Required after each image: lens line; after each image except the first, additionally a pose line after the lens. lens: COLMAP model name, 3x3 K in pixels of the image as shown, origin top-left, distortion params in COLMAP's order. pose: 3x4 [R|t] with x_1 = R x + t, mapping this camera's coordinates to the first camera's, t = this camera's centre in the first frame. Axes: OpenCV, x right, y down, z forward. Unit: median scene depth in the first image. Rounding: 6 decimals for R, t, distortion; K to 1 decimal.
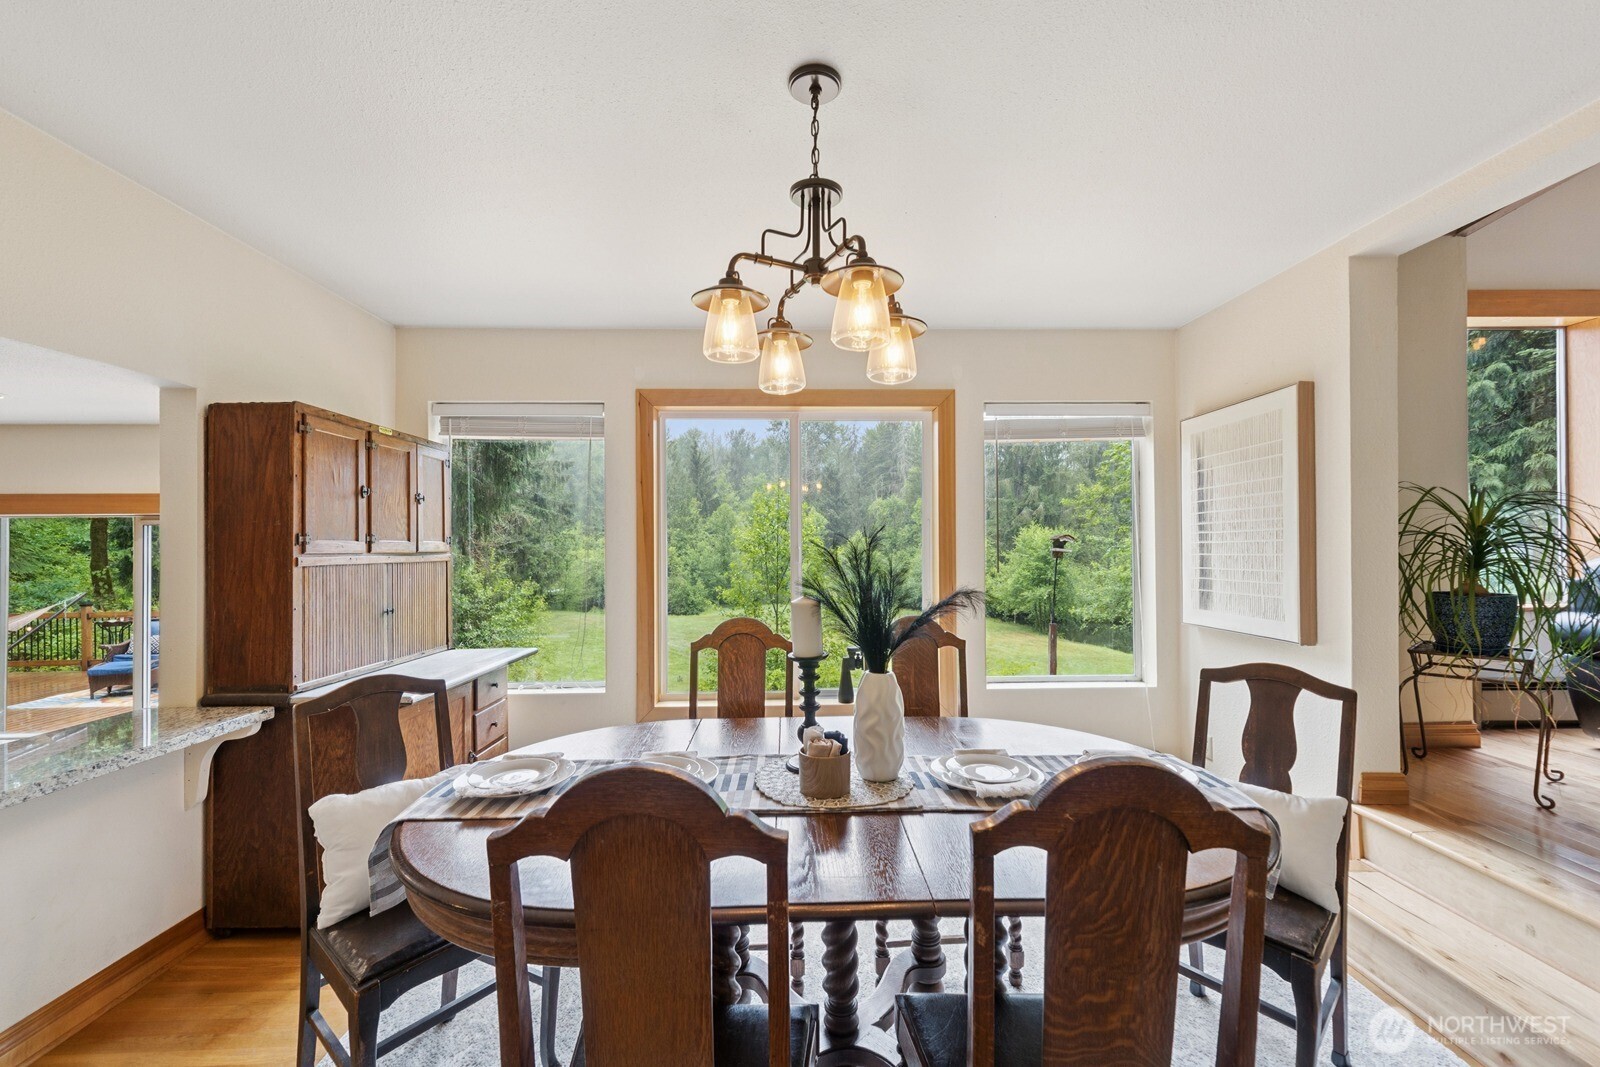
lens RADIAL K [[671.2, 0, 806.2], [0, 671.2, 540.8], [0, 0, 1]] dist [-0.008973, -0.000165]
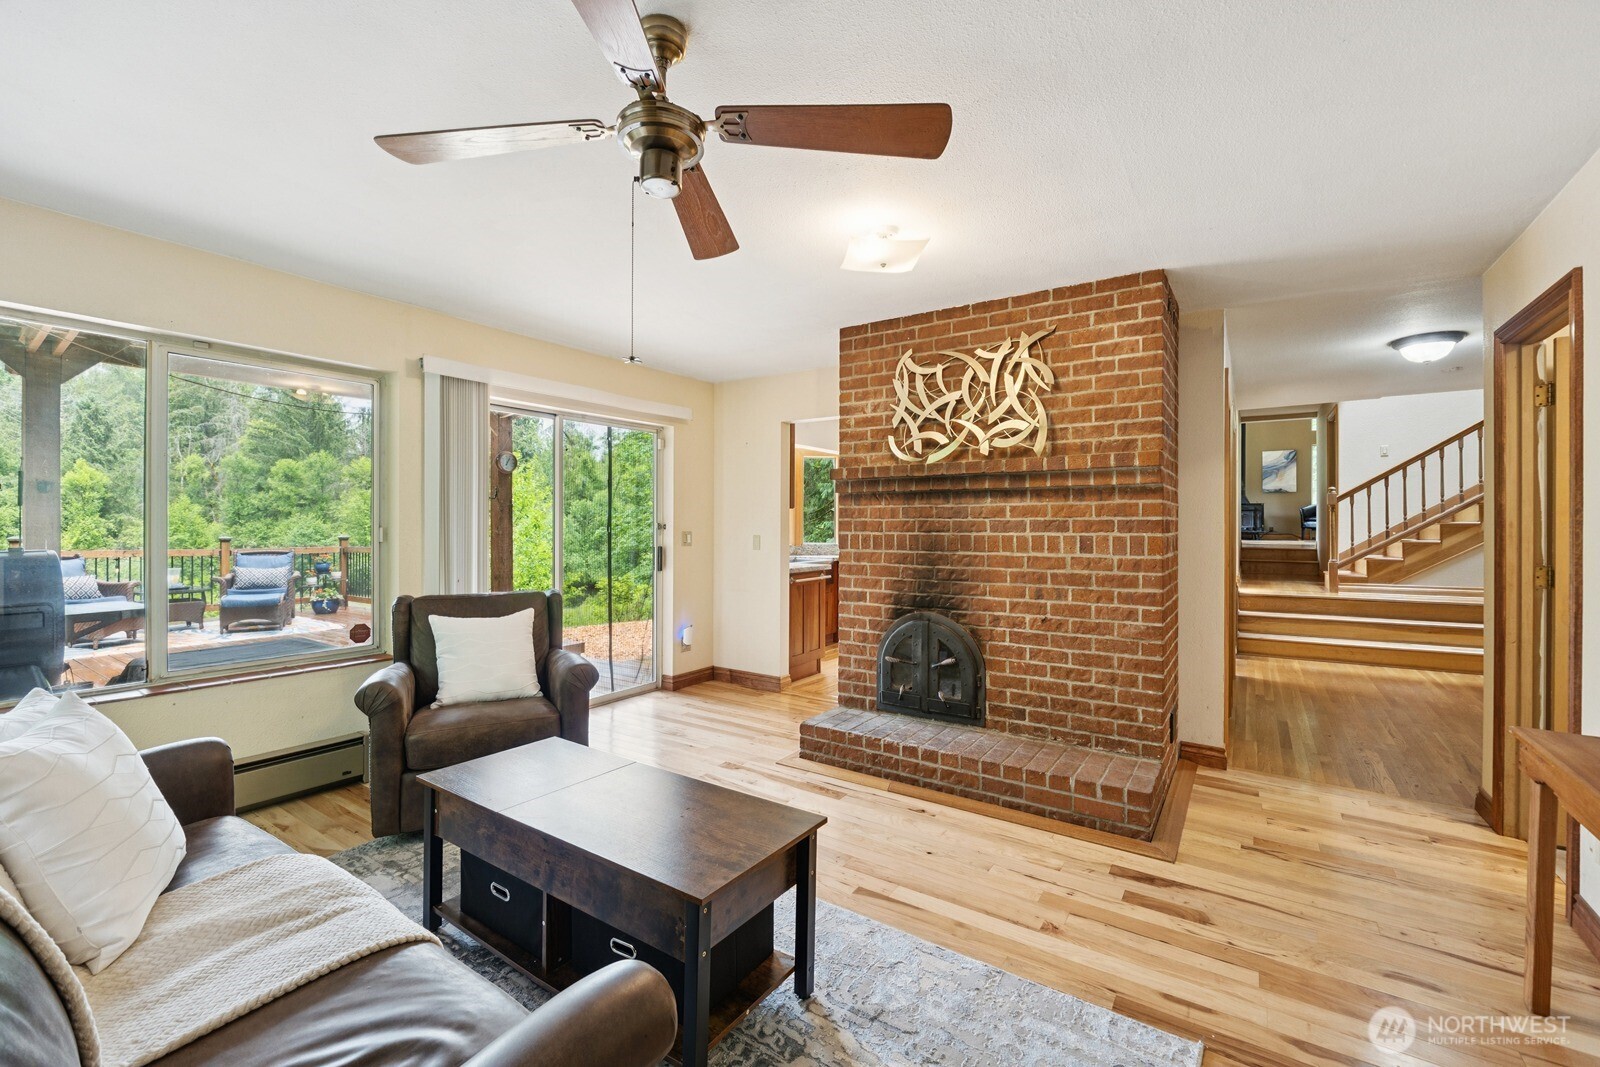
lens RADIAL K [[671.2, 0, 796.3], [0, 671.2, 524.3], [0, 0, 1]] dist [-0.008973, -0.000165]
pose [[0.595351, 0.008684, 0.803418, -1.214648], [-0.015155, 0.999885, 0.000422, 0.075725], [-0.803322, -0.012427, 0.595415, -0.119139]]
